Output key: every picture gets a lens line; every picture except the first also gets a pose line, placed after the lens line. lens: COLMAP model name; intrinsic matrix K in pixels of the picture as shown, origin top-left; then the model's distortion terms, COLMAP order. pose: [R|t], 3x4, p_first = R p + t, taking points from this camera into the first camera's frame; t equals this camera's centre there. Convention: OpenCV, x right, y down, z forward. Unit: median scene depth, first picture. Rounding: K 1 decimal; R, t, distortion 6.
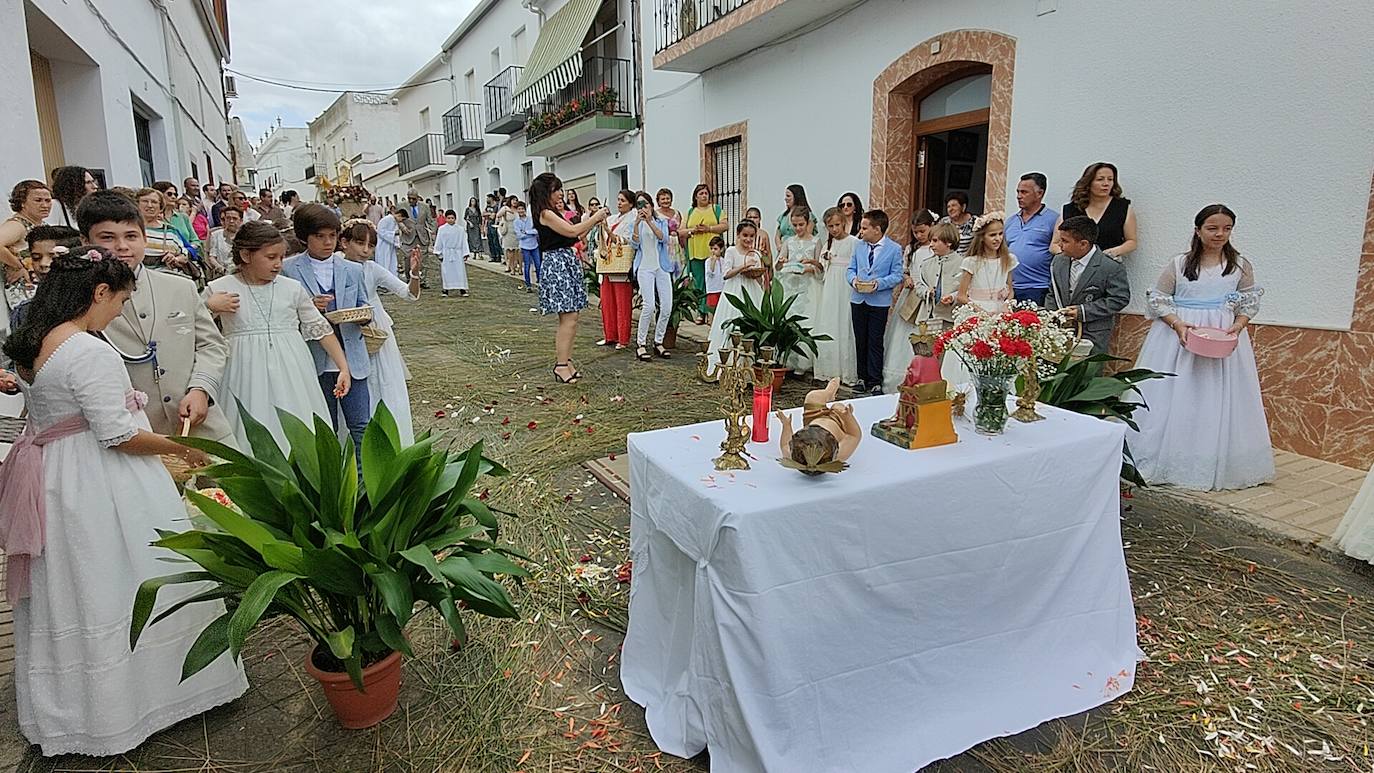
lens RADIAL K [[767.3, 0, 687.0], [0, 767.3, 386.5], [0, 0, 1]] dist [0.023655, -0.018298]
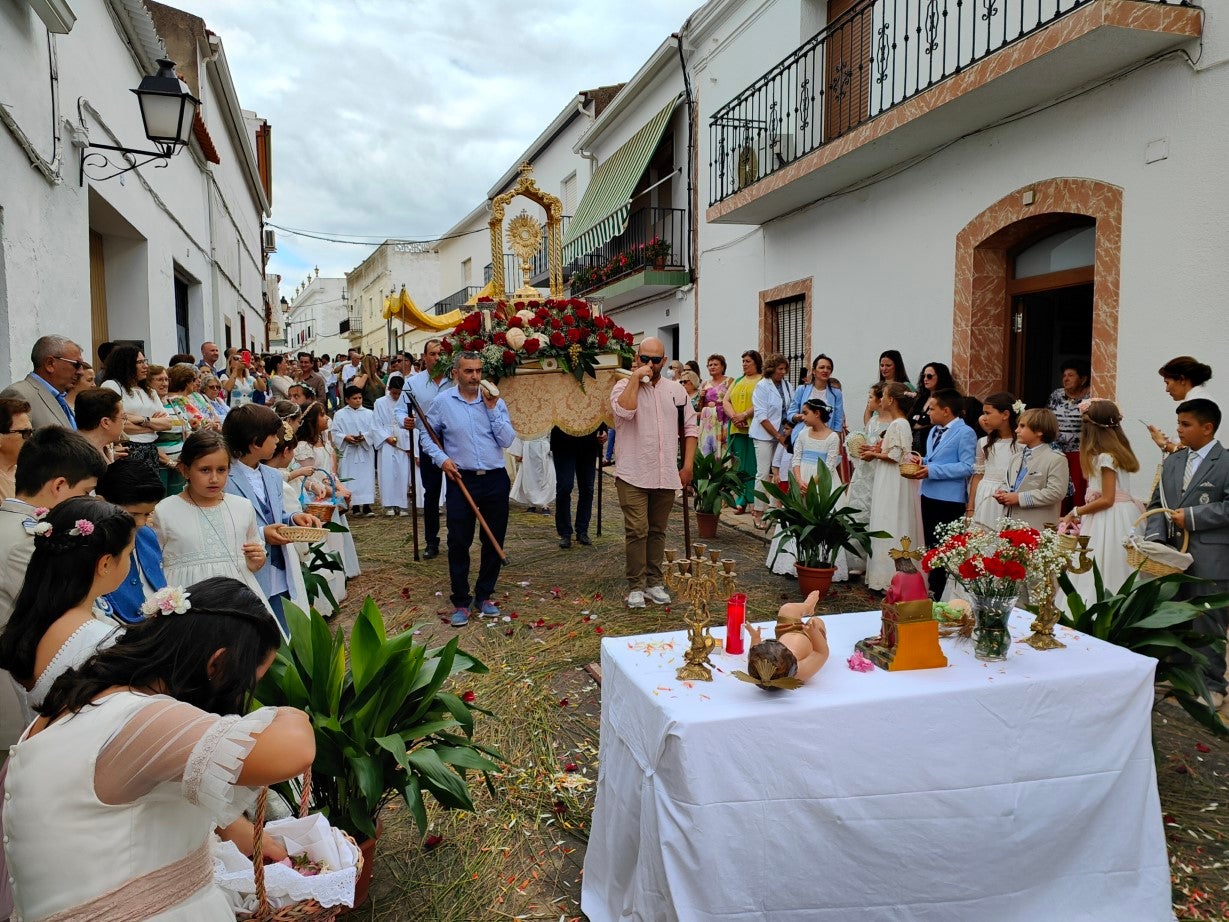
lens RADIAL K [[926.5, 0, 591.0], [0, 926.5, 464.9], [0, 0, 1]] dist [0.081677, 0.002978]
pose [[0.982878, 0.016081, -0.183555, 0.050159], [-0.037346, 0.992894, -0.112988, -0.010192], [0.180433, 0.117909, 0.976494, -0.089006]]
